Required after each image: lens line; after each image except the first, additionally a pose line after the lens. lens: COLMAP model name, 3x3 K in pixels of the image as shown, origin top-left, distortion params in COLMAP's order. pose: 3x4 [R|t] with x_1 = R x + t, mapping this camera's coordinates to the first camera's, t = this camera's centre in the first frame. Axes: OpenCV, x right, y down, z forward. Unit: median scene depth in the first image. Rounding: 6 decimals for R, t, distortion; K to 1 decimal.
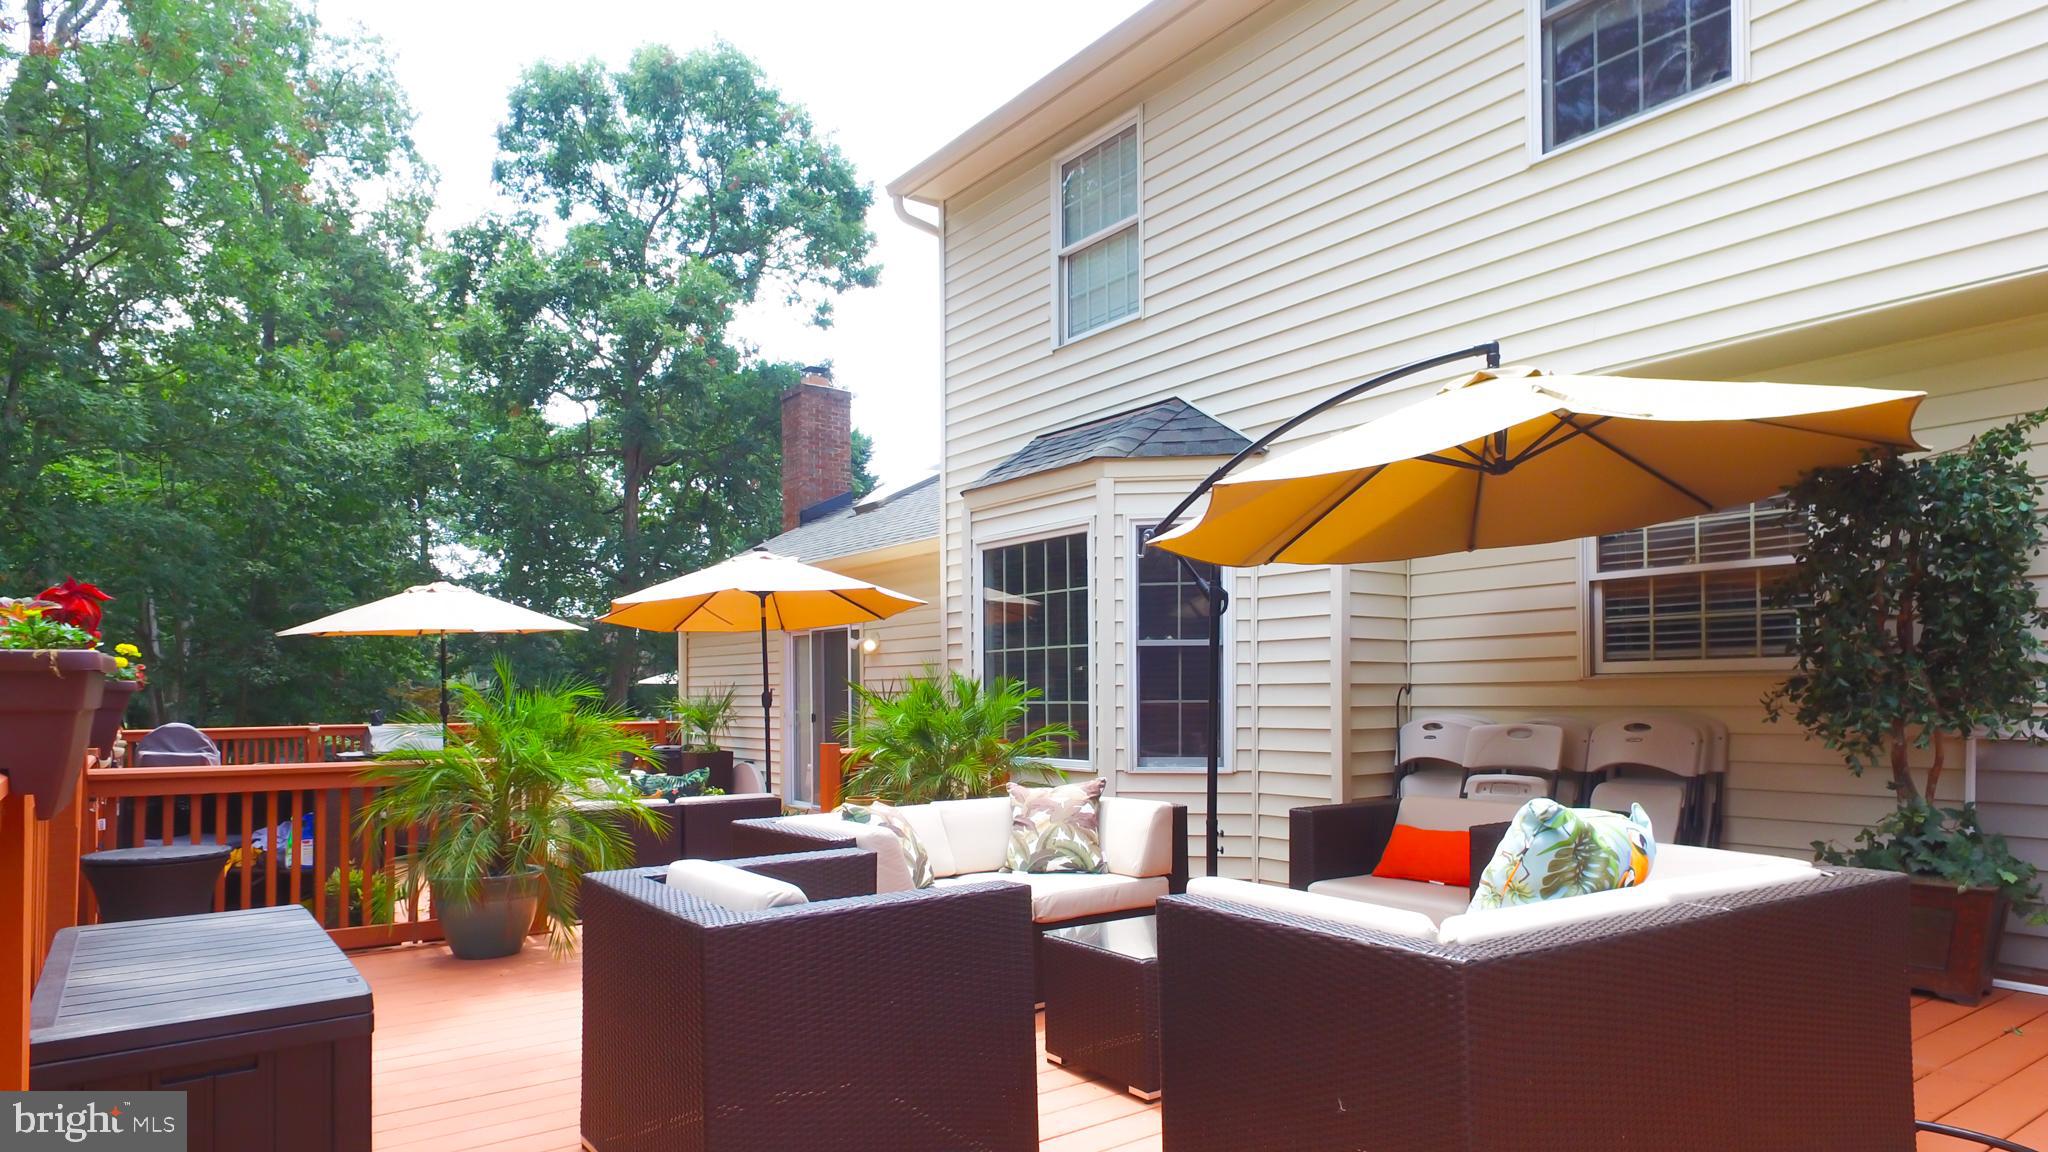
lens RADIAL K [[1209.3, 0, 1024.0], [0, 1209.3, 576.0], [0, 0, 1]] dist [0.014132, 0.001054]
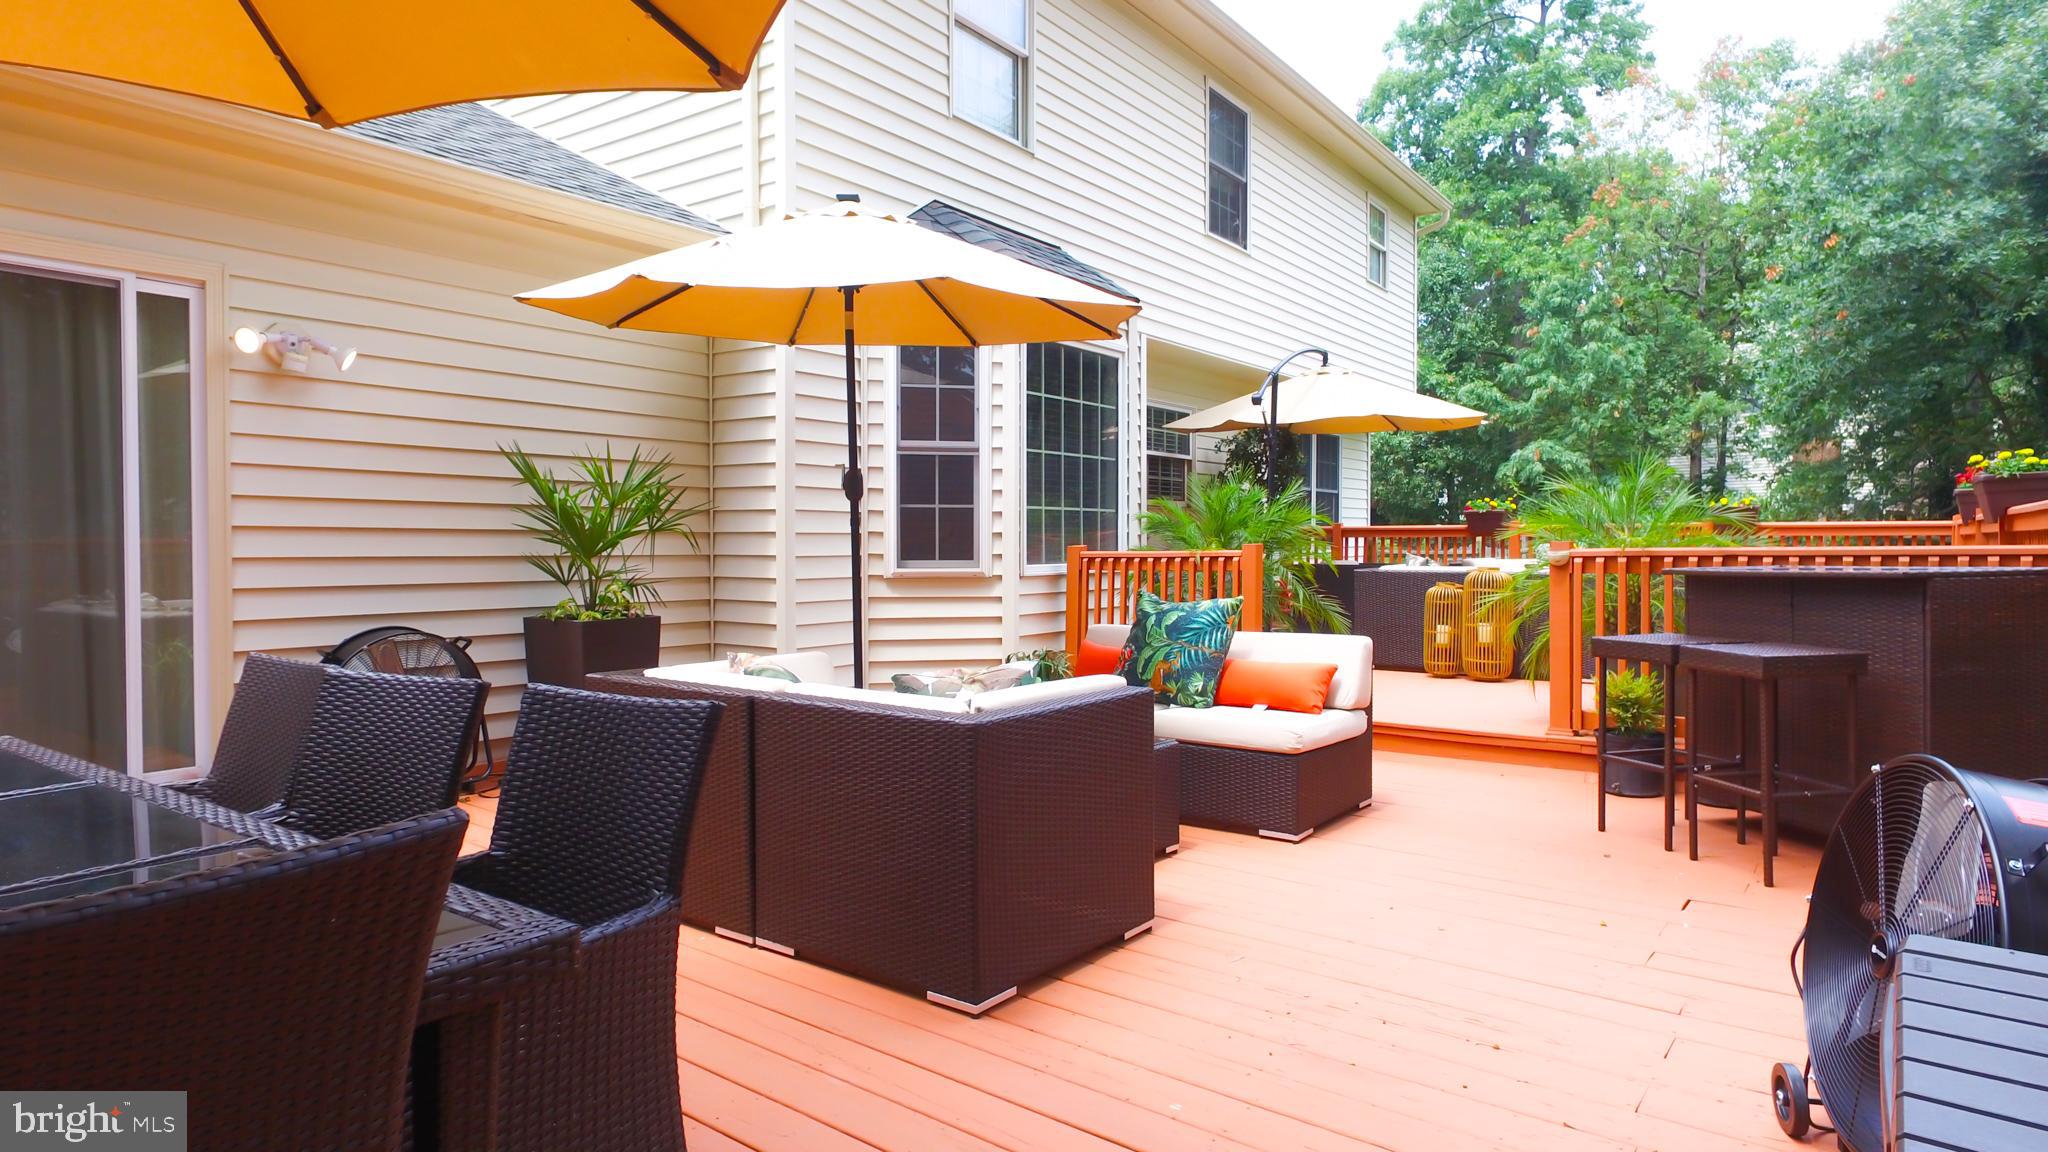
lens RADIAL K [[1144.7, 0, 1024.0], [0, 1144.7, 576.0], [0, 0, 1]] dist [-0.003982, -0.000398]
pose [[-0.289438, -0.019327, 0.957002, -0.969298], [-0.094223, 0.995516, -0.008392, 0.187981], [-0.952548, -0.092600, -0.289962, 1.390464]]
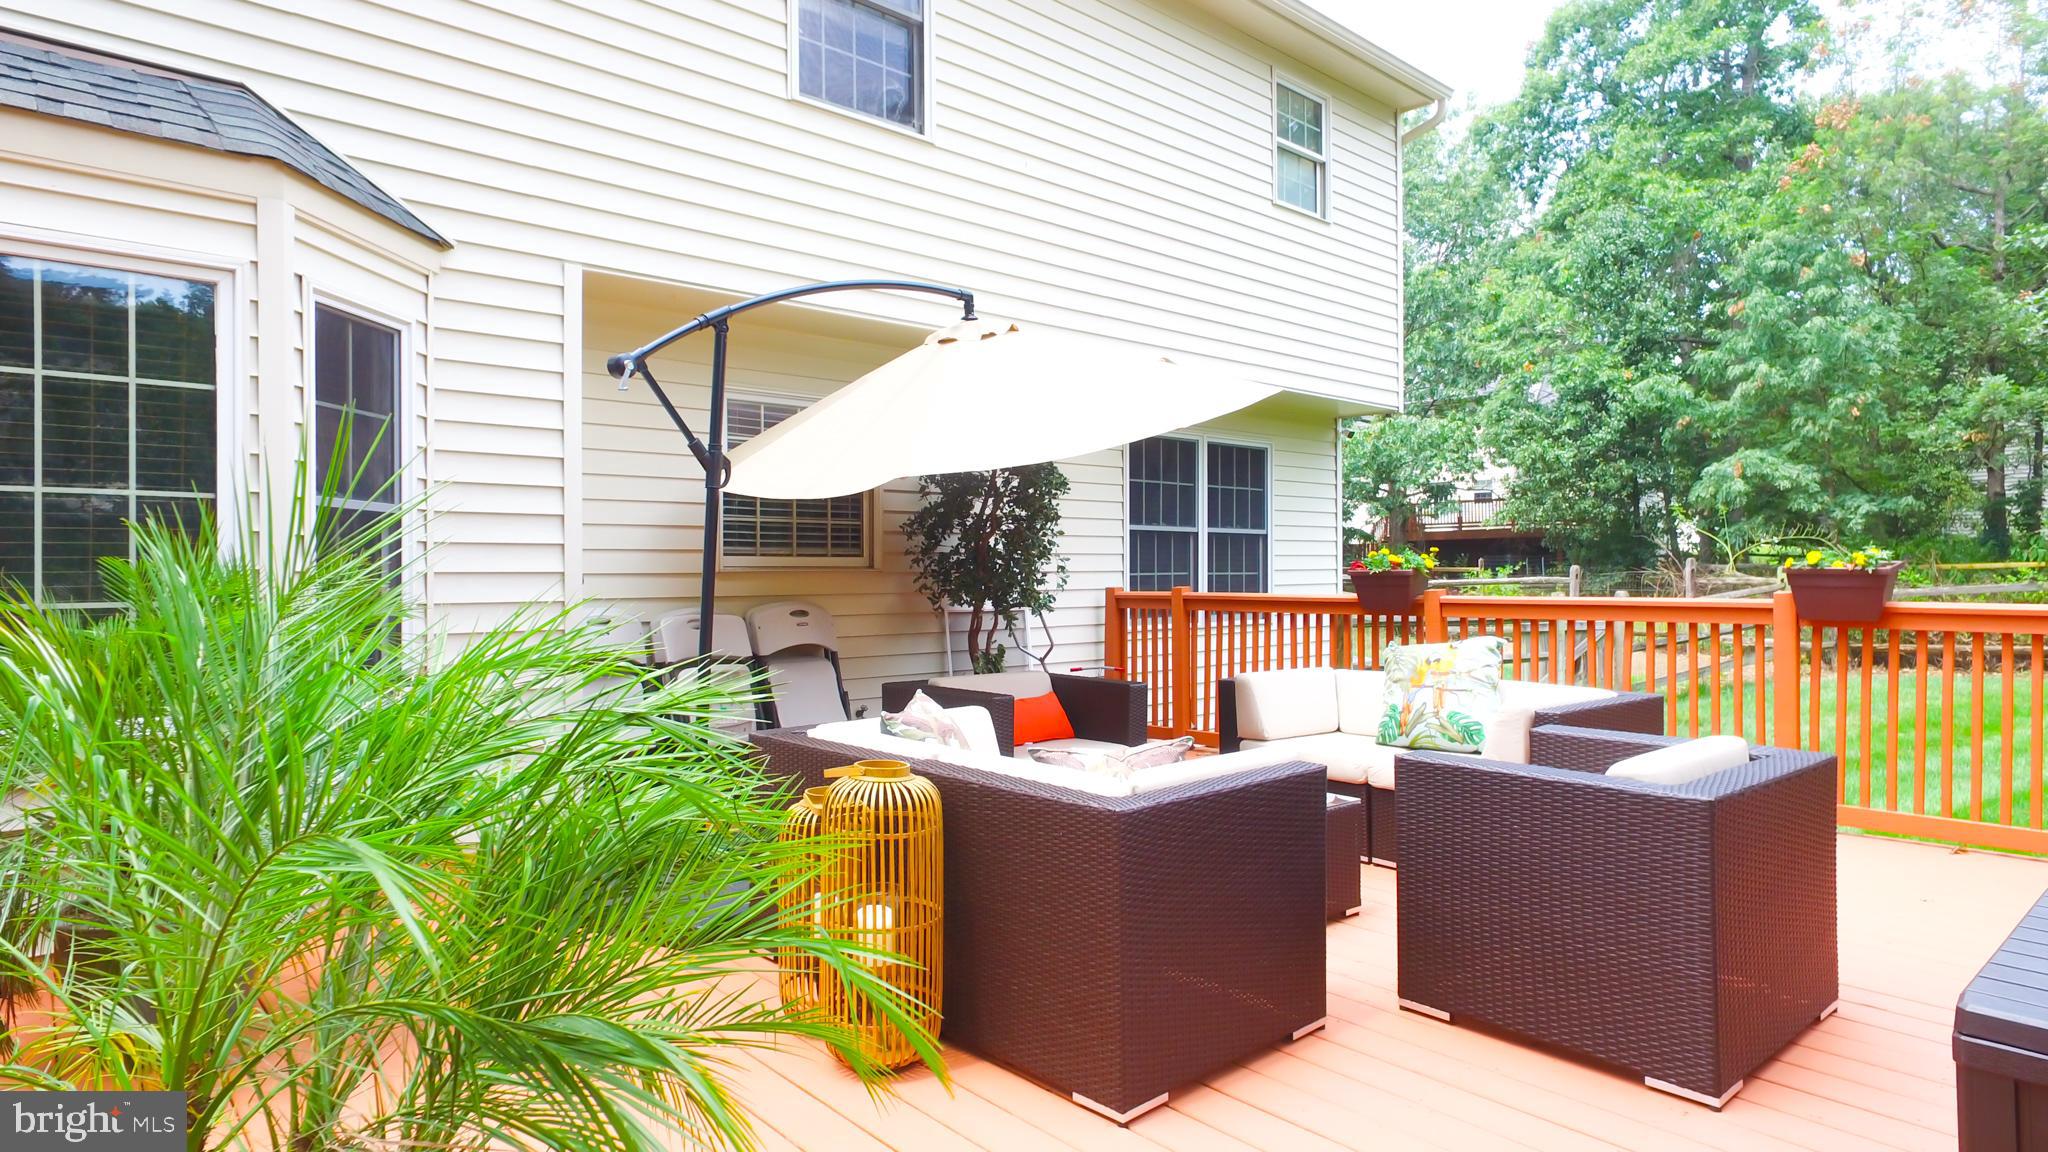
lens RADIAL K [[1209.3, 0, 1024.0], [0, 1209.3, 576.0], [0, 0, 1]] dist [0.014132, 0.001054]
pose [[-0.123011, 0.010715, 0.992347, -0.519794], [-0.092588, 0.995456, -0.022226, 0.070348], [-0.988077, -0.094613, -0.121460, 0.678500]]
